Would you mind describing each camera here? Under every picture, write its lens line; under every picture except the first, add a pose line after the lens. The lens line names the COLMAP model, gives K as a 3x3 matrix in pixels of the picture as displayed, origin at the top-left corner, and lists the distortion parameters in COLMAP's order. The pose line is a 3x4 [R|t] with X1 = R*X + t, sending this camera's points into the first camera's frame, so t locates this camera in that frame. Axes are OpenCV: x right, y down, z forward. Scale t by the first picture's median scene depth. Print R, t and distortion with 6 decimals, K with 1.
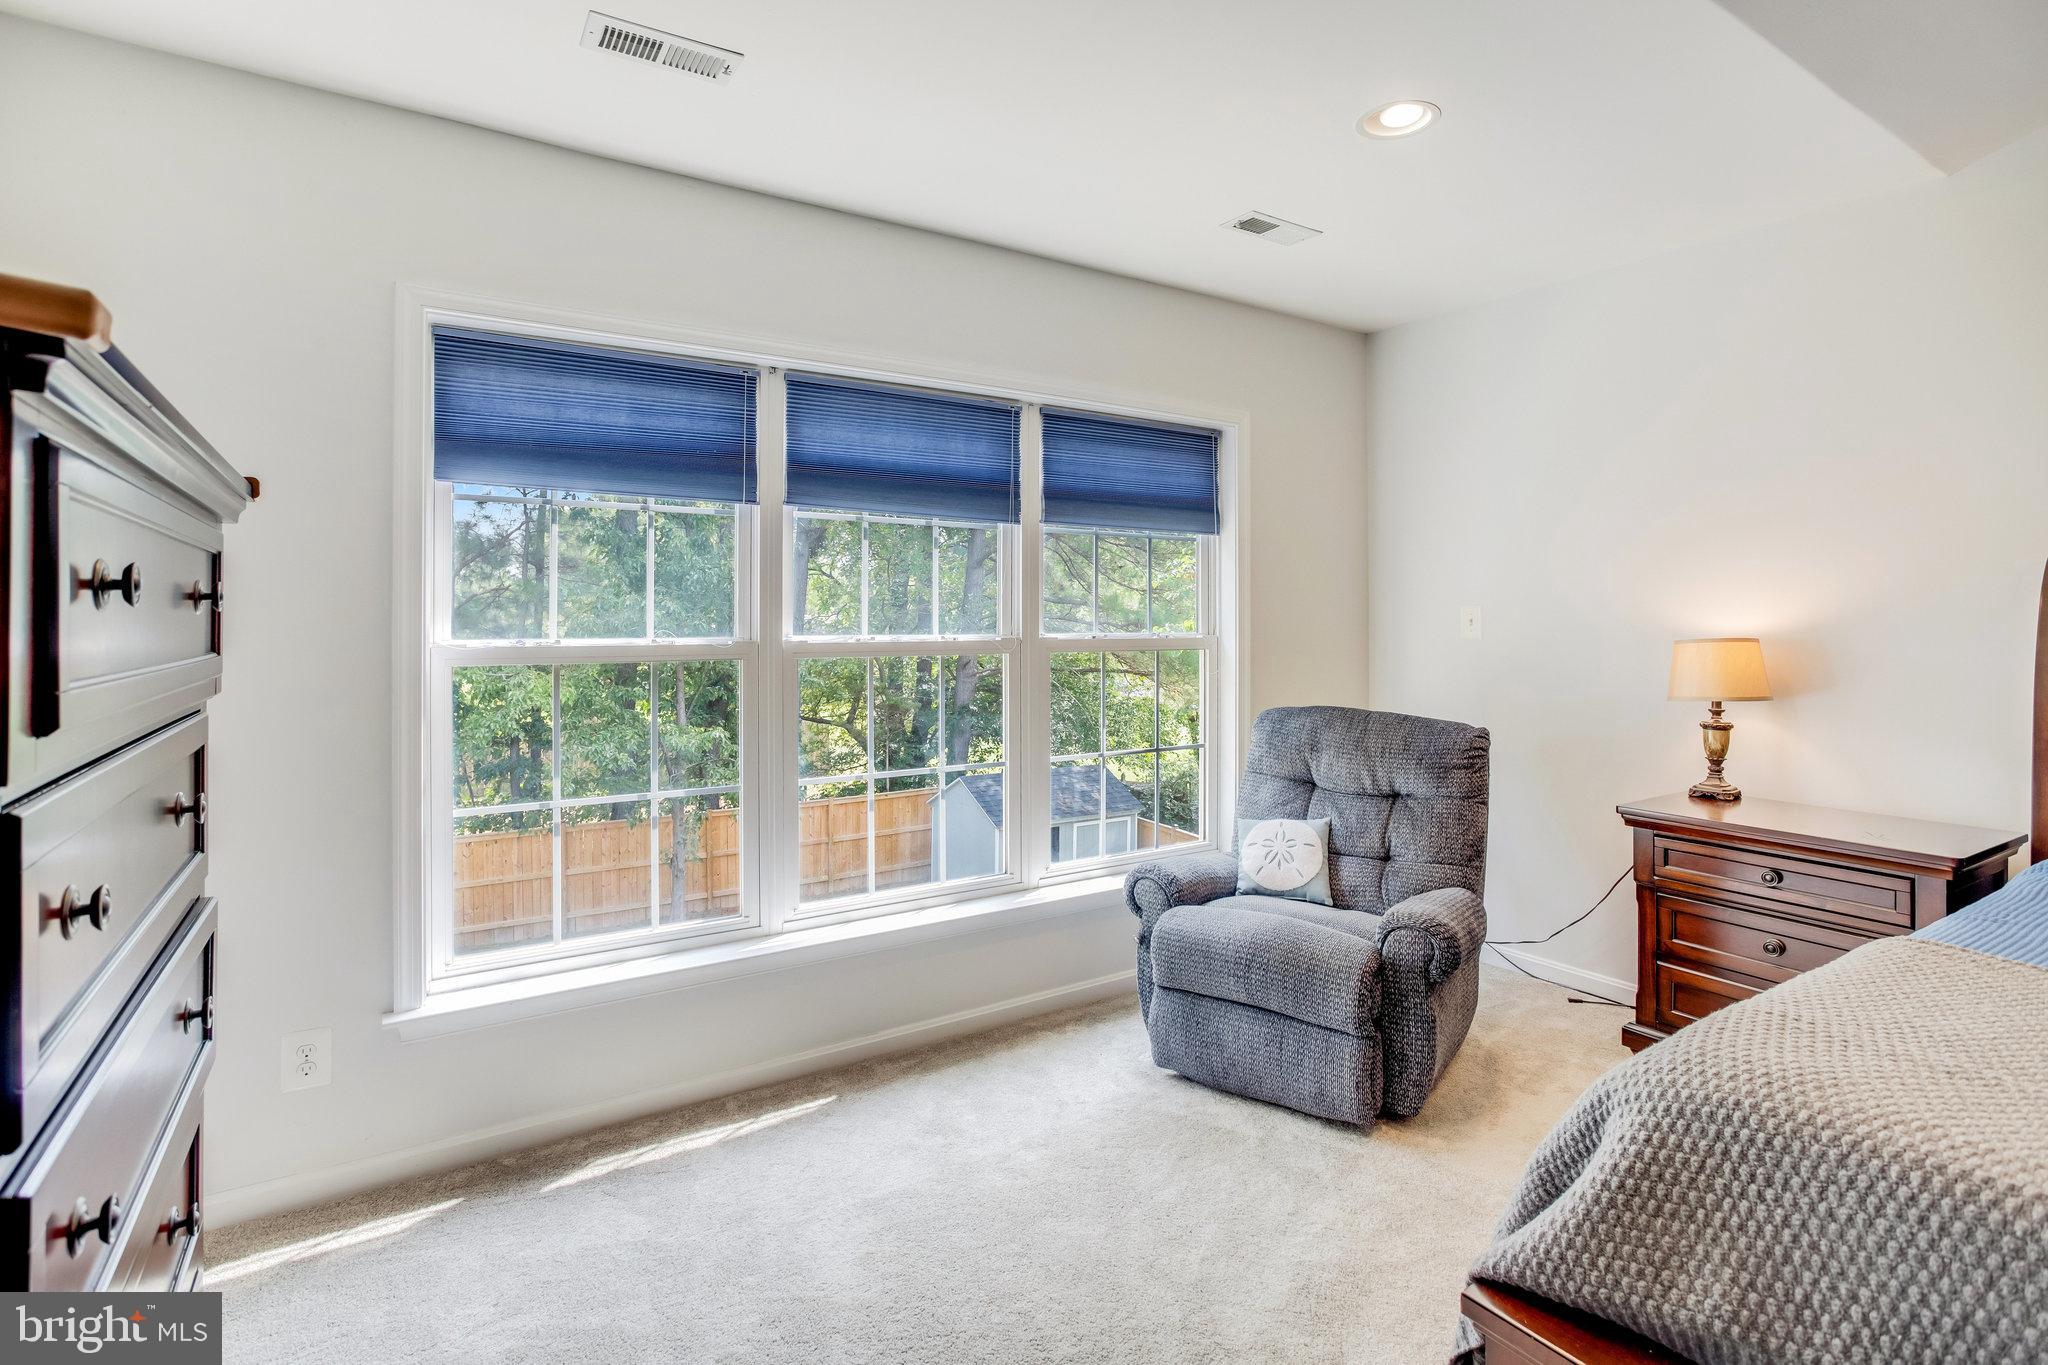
lens RADIAL K [[1018.6, 0, 1051.2], [0, 1018.6, 626.0], [0, 0, 1]] dist [-0.038034, 0.012789]
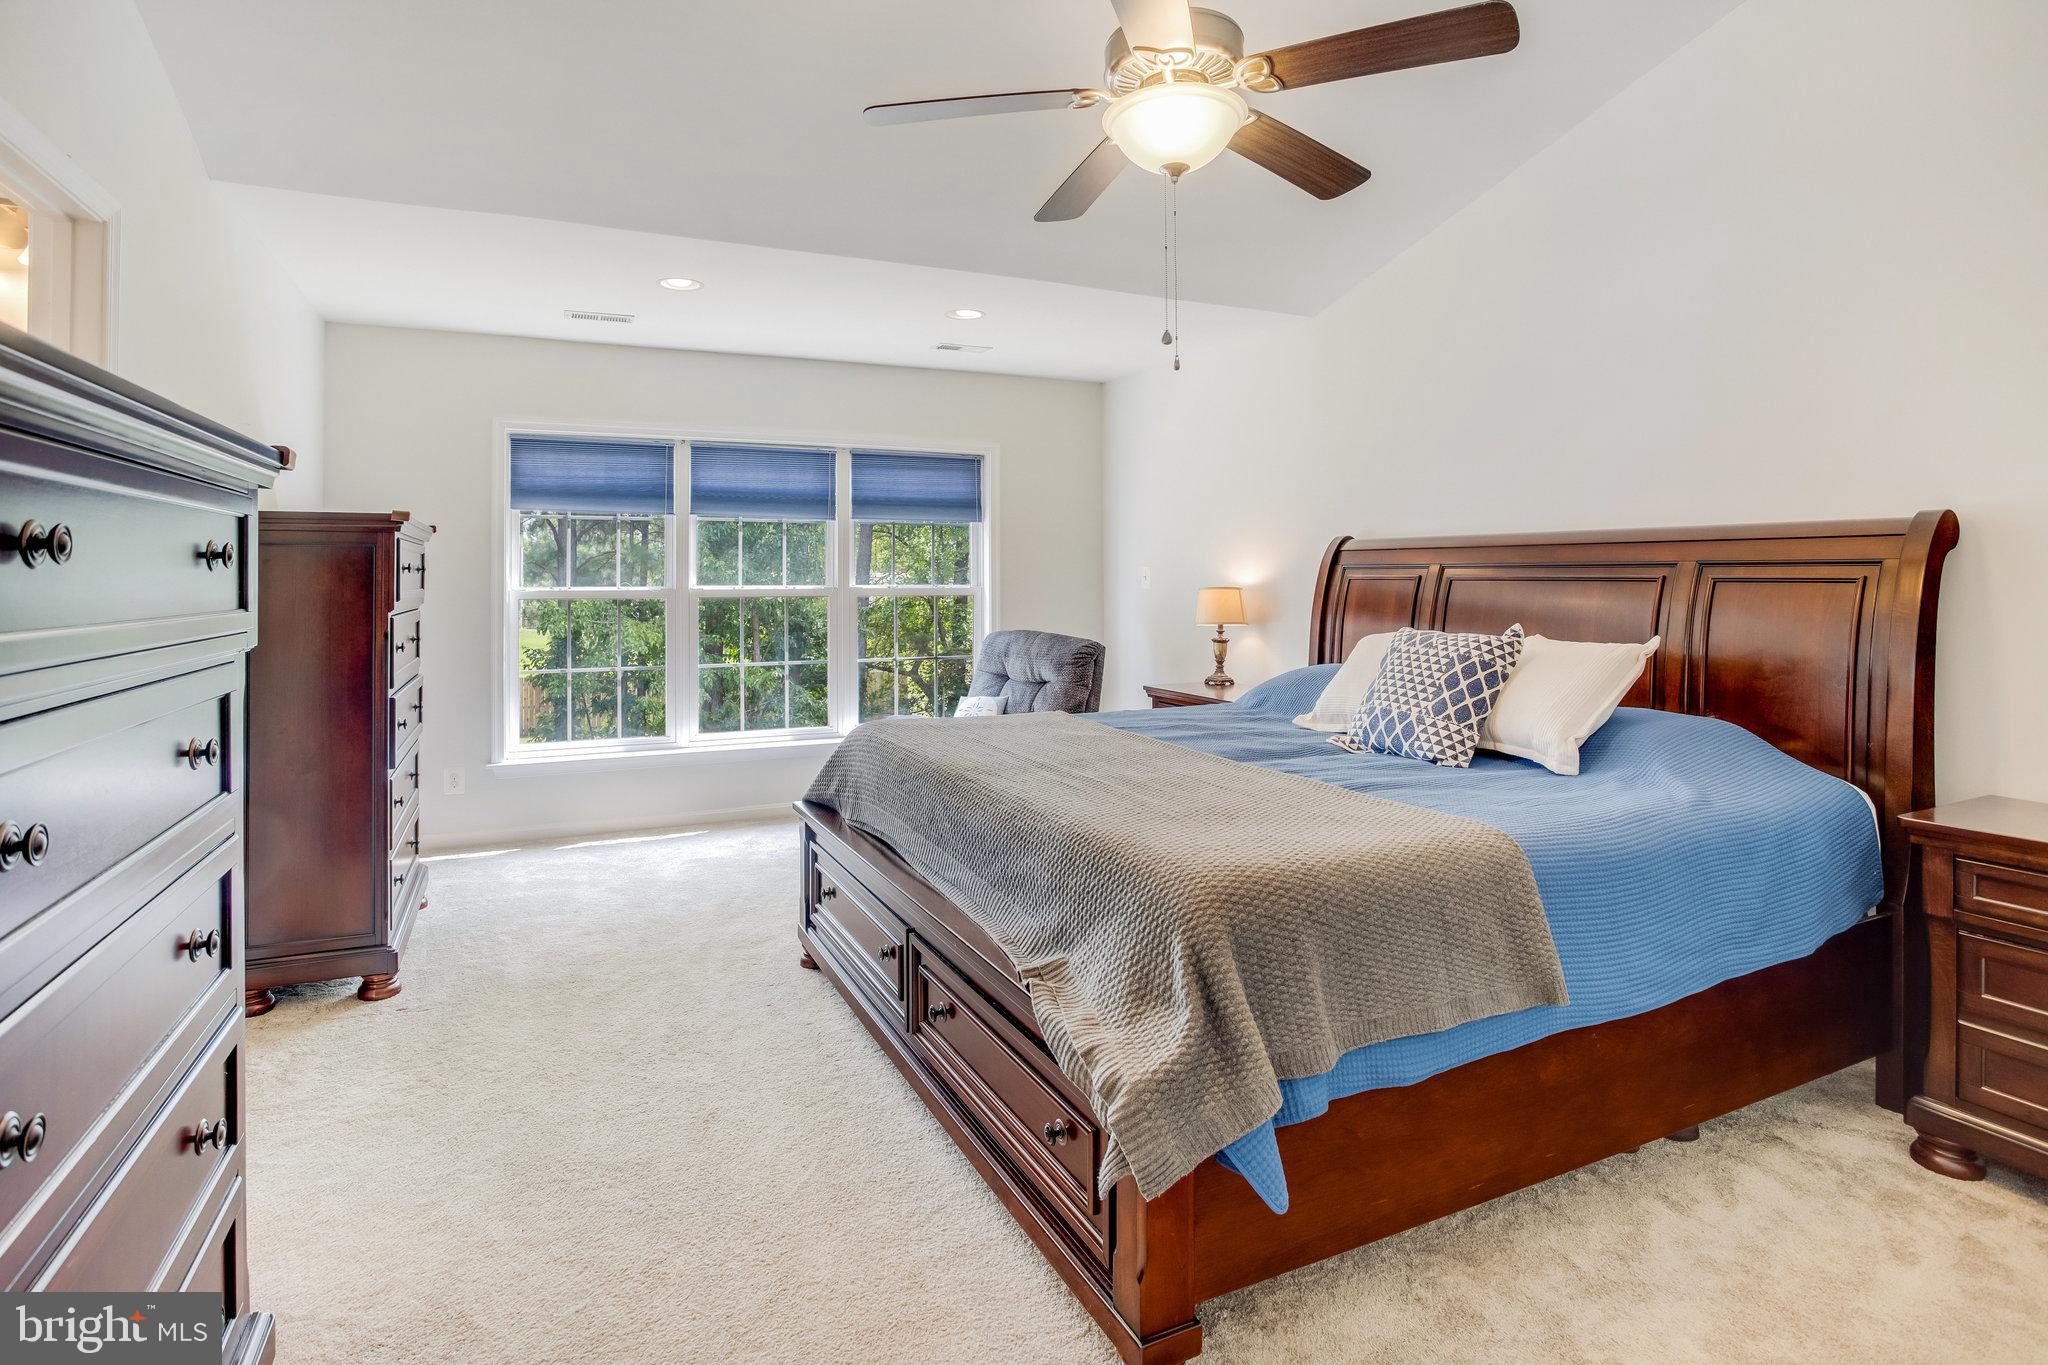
lens RADIAL K [[1018.6, 0, 970.4], [0, 1018.6, 585.9], [0, 0, 1]] dist [-0.038034, 0.012789]
pose [[0.984462, -0.000611, -0.175594, 0.551821], [0.000963, 0.999998, 0.001917, 0.006676], [0.175593, -0.002057, 0.984461, -0.712777]]
